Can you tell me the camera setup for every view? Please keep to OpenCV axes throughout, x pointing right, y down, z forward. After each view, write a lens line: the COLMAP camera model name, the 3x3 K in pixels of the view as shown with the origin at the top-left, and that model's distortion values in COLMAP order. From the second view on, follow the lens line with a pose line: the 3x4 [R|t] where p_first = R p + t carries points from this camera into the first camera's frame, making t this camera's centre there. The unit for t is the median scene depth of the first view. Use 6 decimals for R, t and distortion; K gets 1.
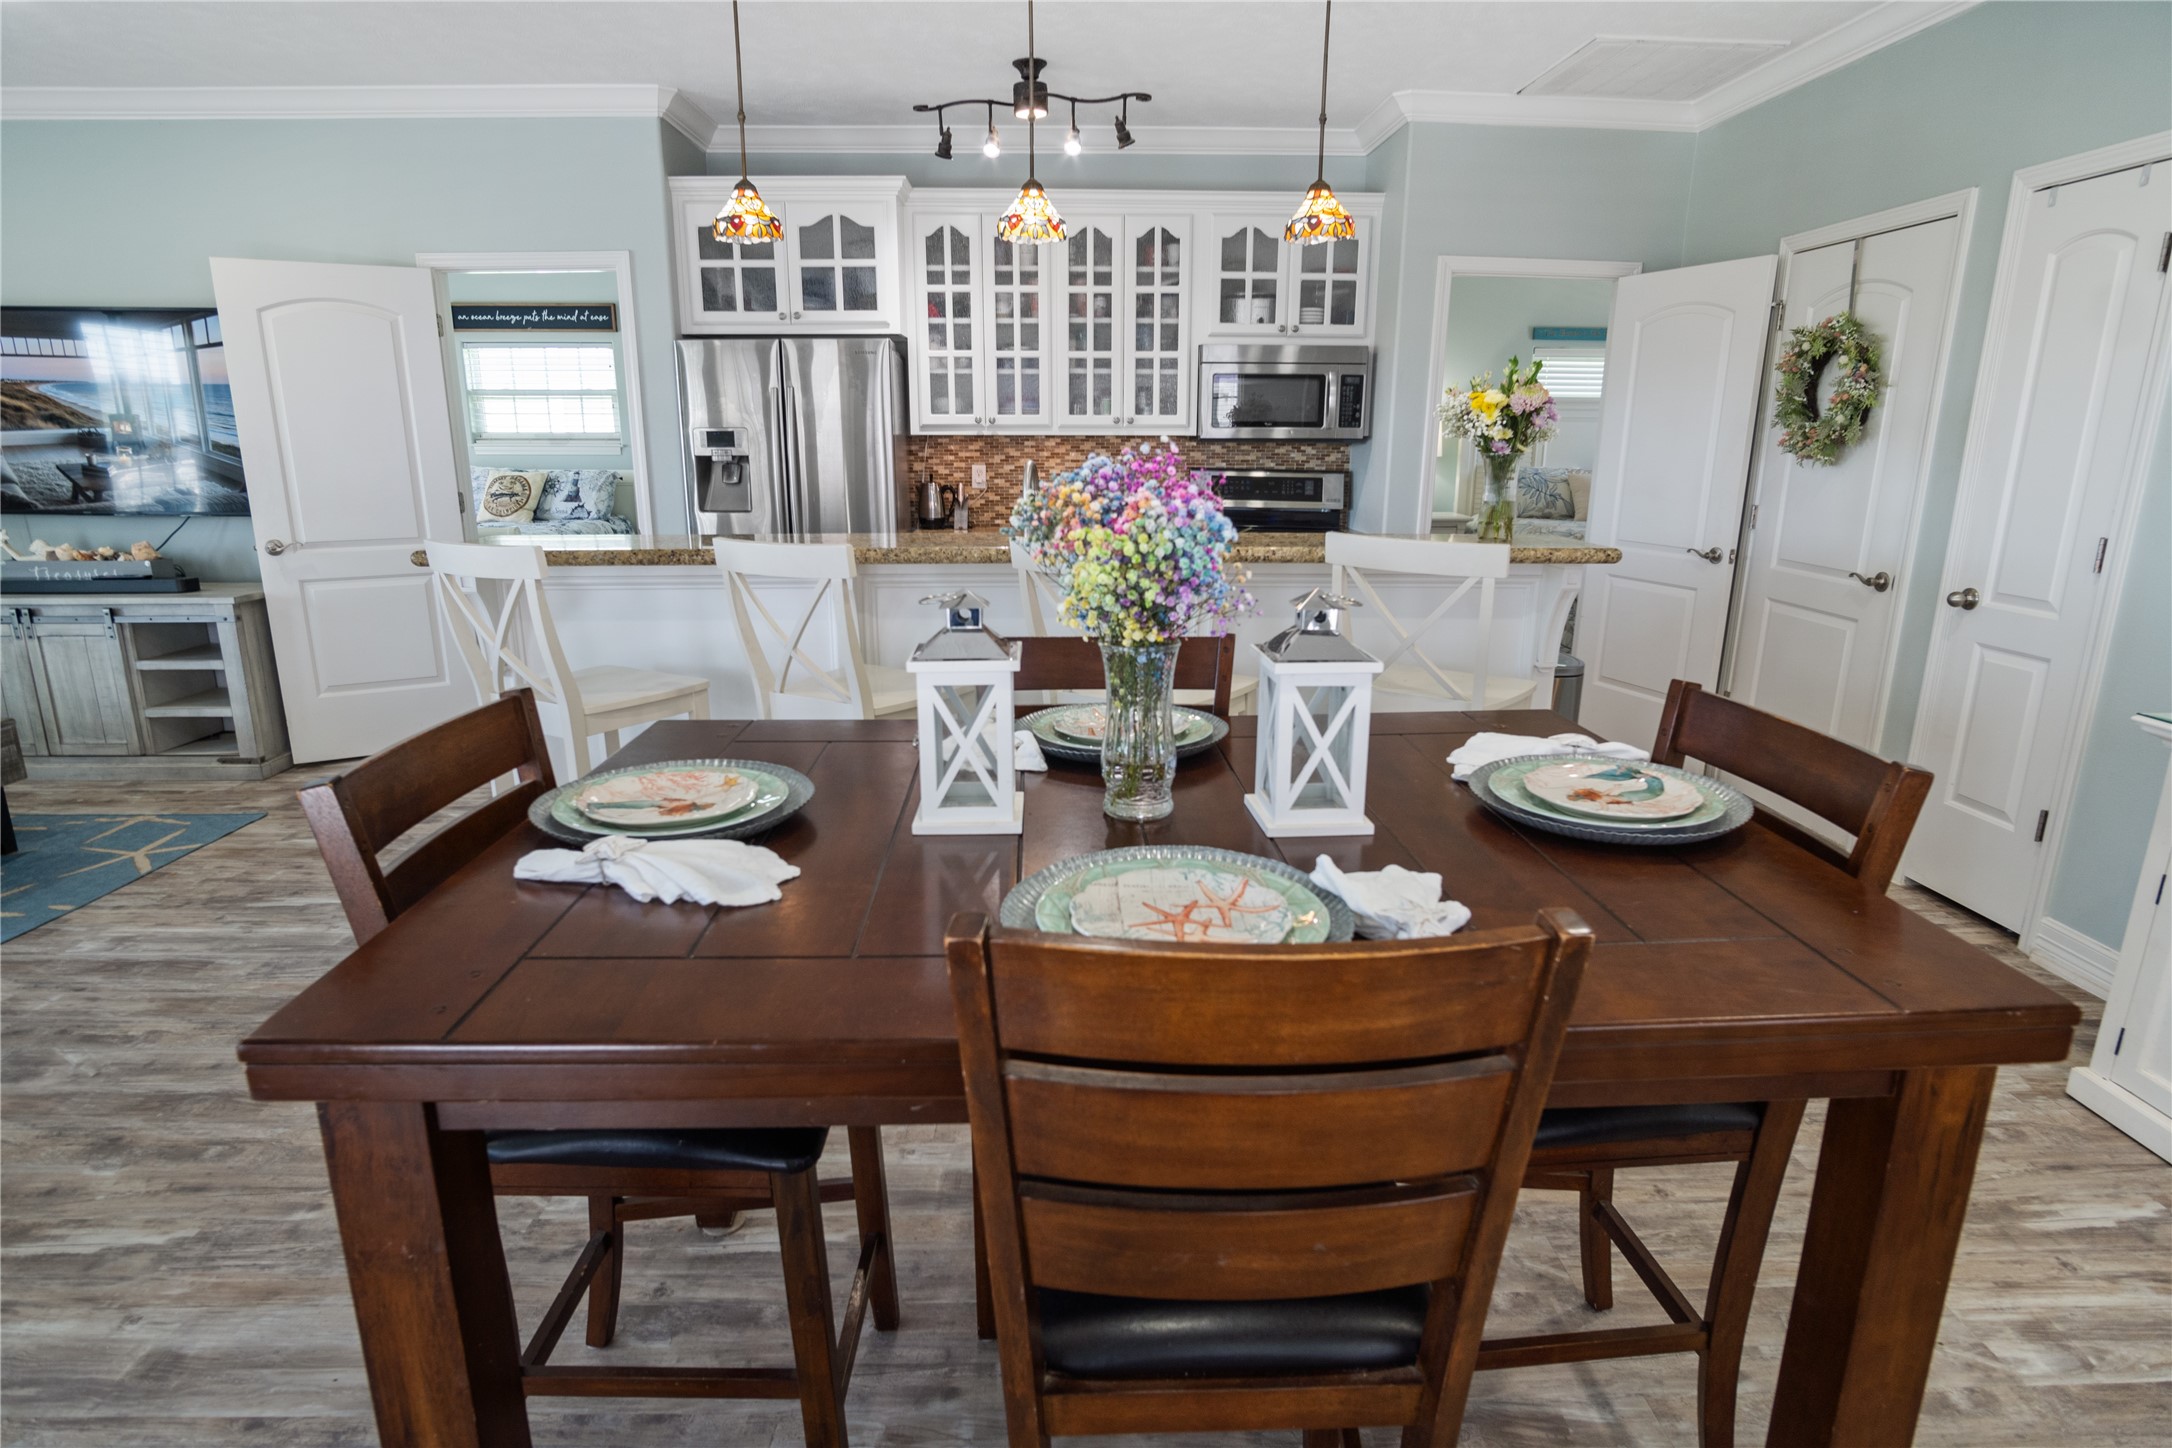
lens RADIAL K [[1159.3, 0, 1089.2], [0, 1159.3, 726.8], [0, 0, 1]] dist [-0.036607, 0.010953]
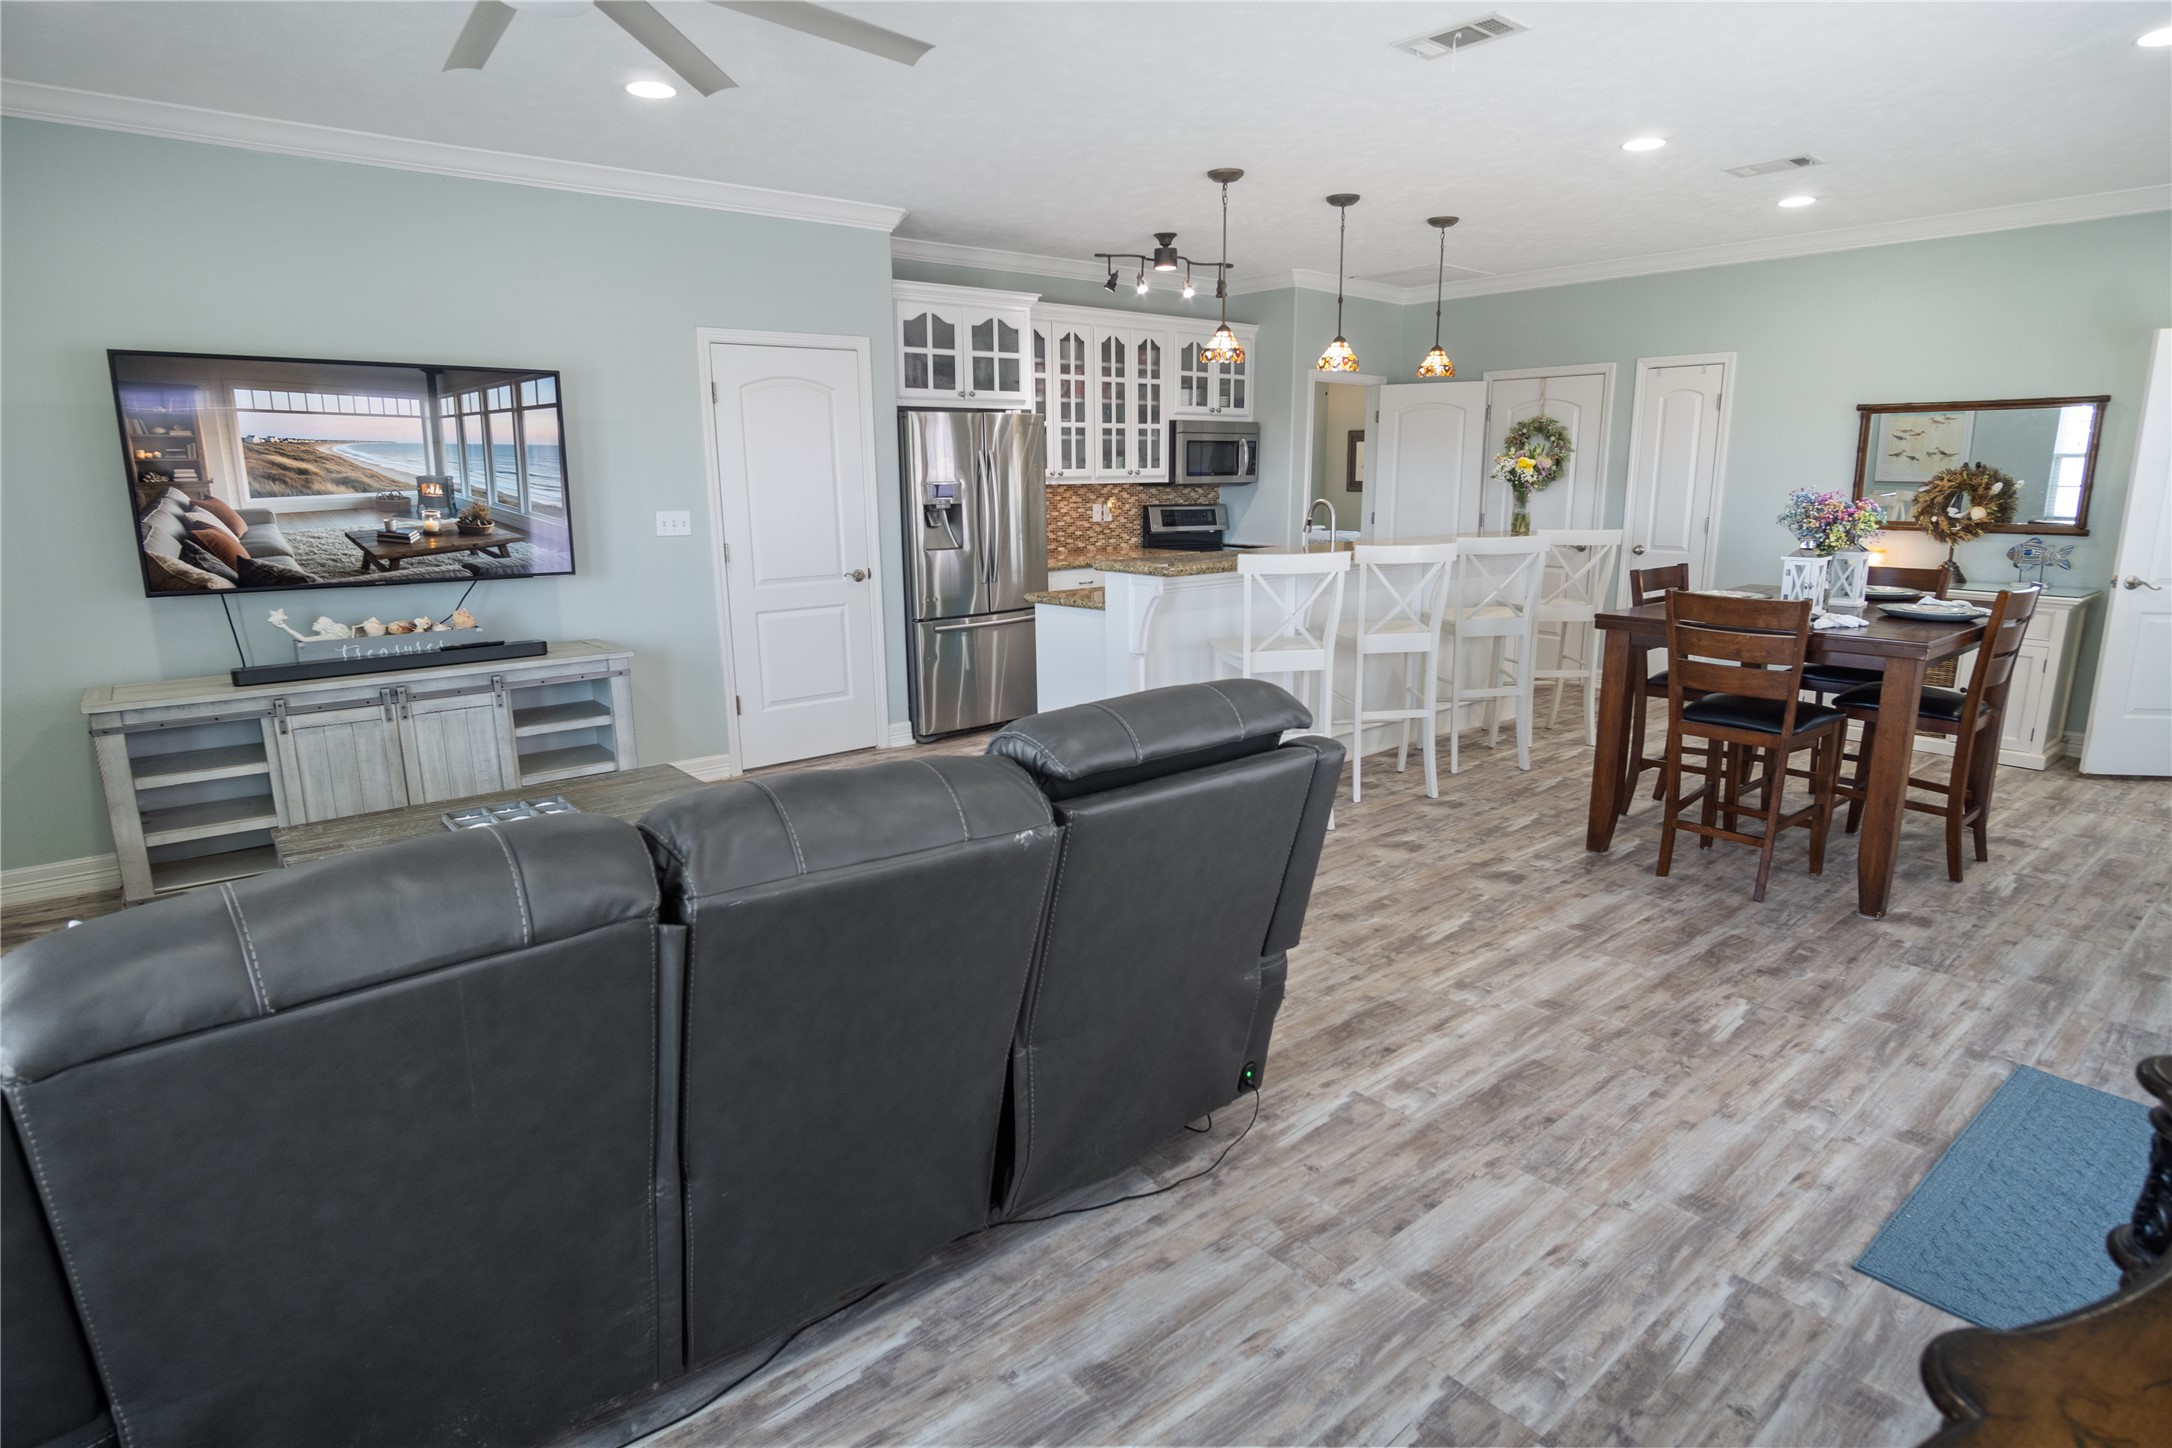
lens RADIAL K [[1159.3, 0, 1089.2], [0, 1159.3, 726.8], [0, 0, 1]] dist [-0.036607, 0.010953]
pose [[0.785129, -0.144544, 0.602229, -0.929039], [0.164830, 0.986081, 0.021785, -0.000164], [-0.596996, 0.082161, 0.798026, -0.064578]]
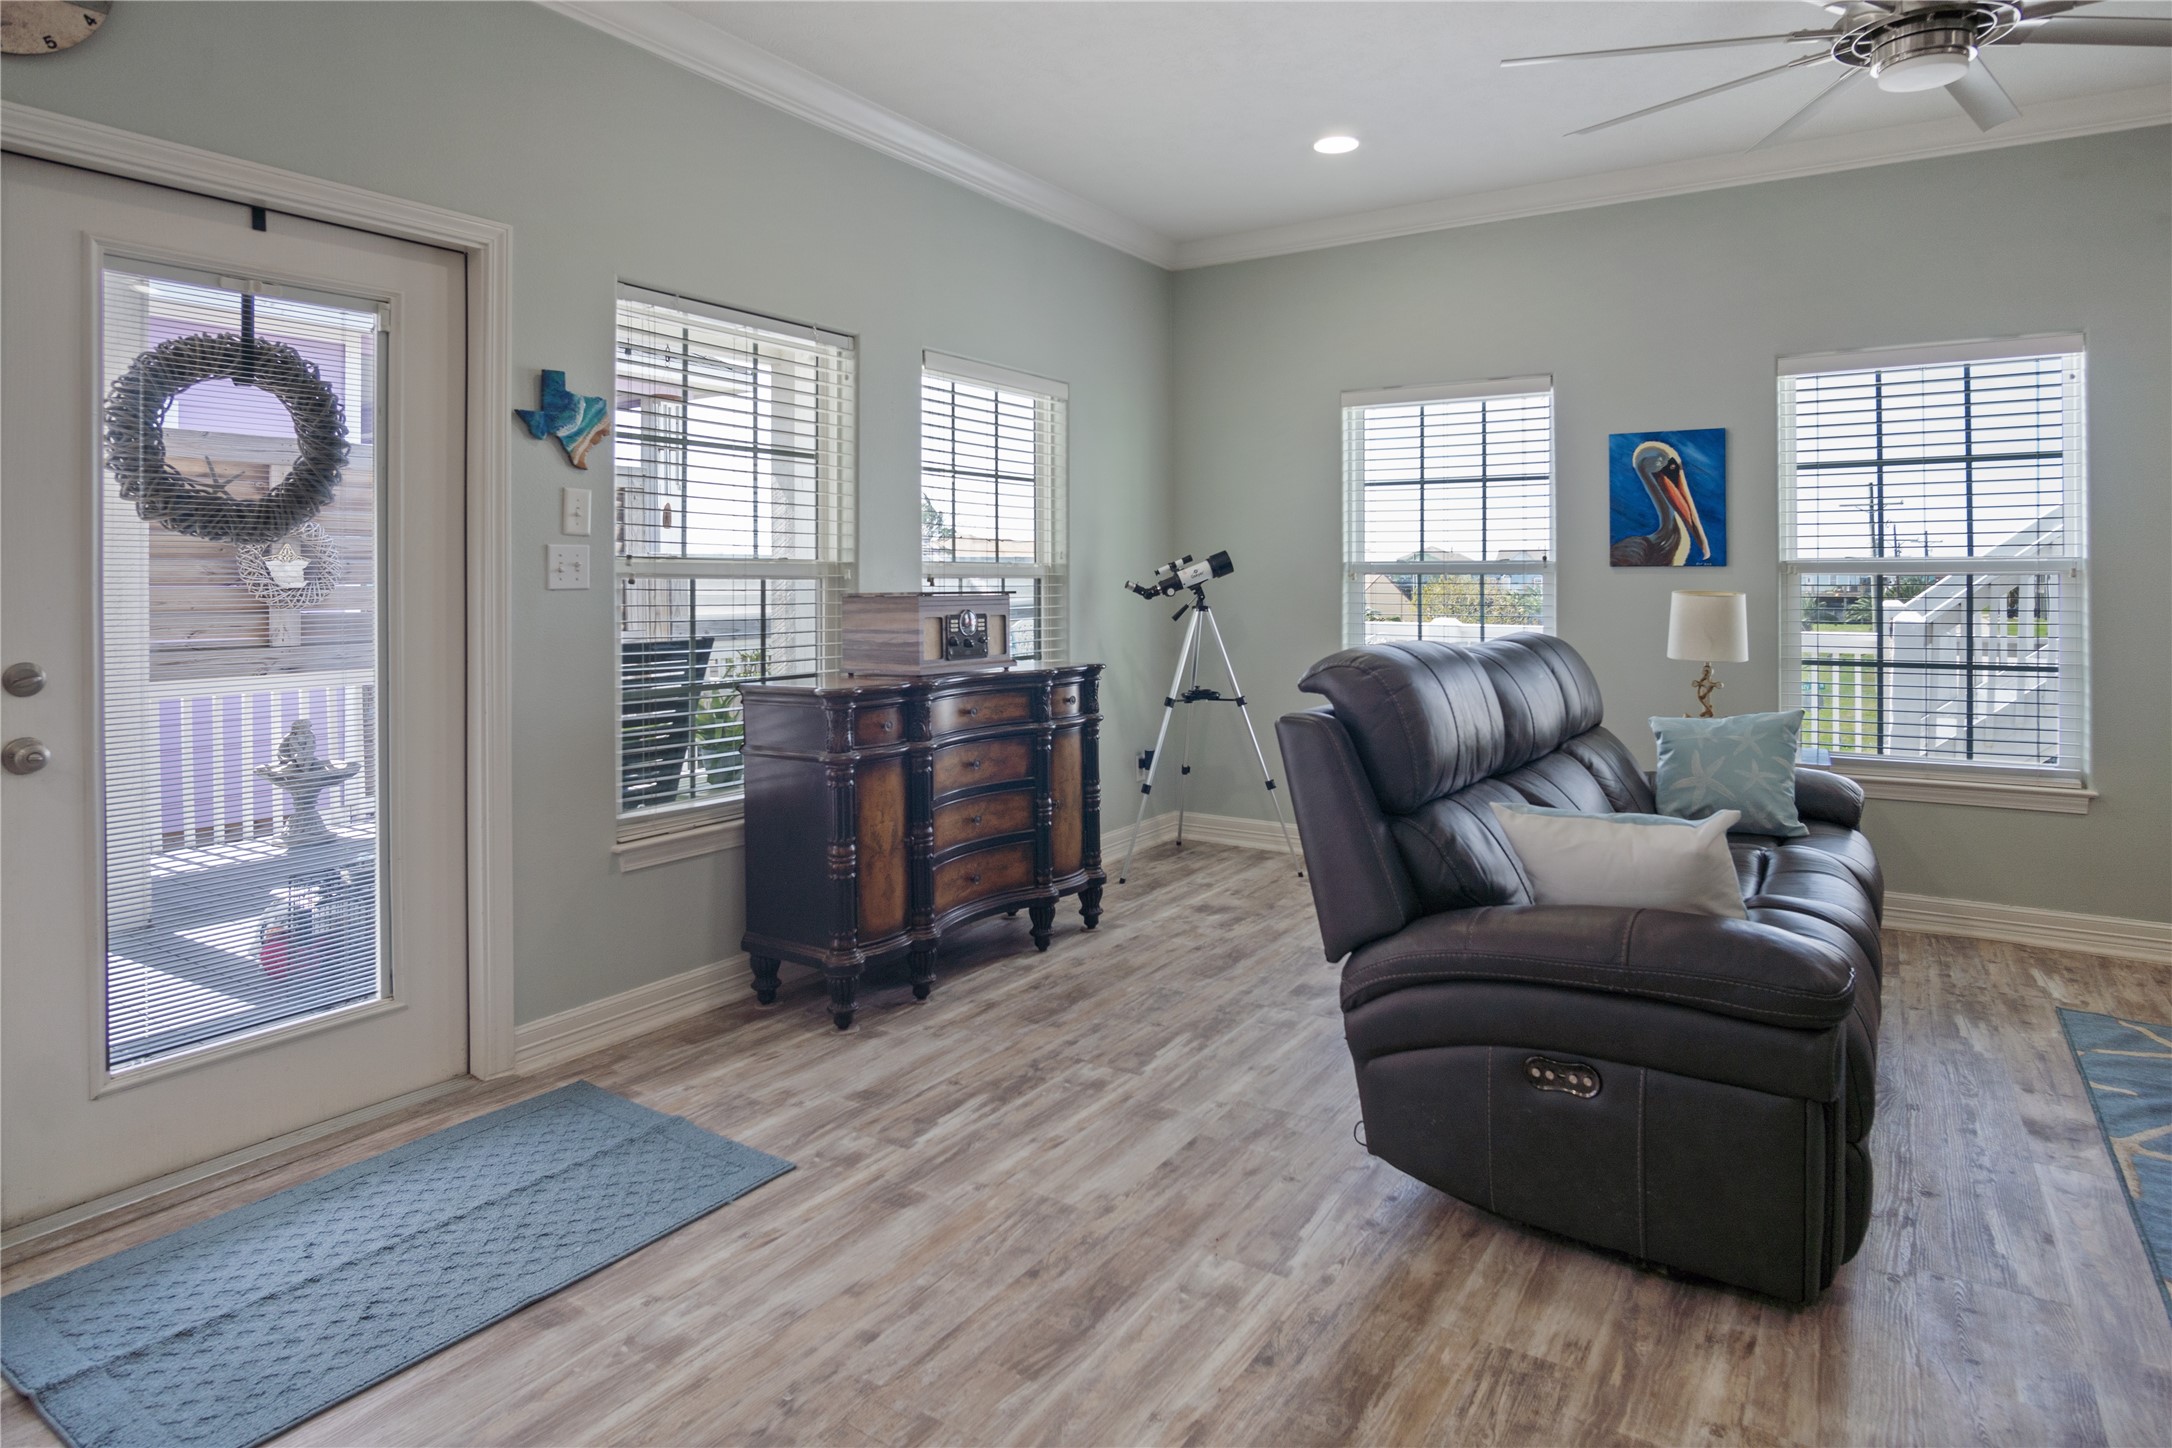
lens RADIAL K [[1203.0, 0, 1091.3], [0, 1203.0, 587.2], [0, 0, 1]] dist [-0.044558, -0.000212]
pose [[-0.571936, 0.001181, -0.820297, -0.177789], [-0.205060, 0.968044, 0.144368, -0.068963], [0.794254, 0.250779, -0.553417, 0.408668]]
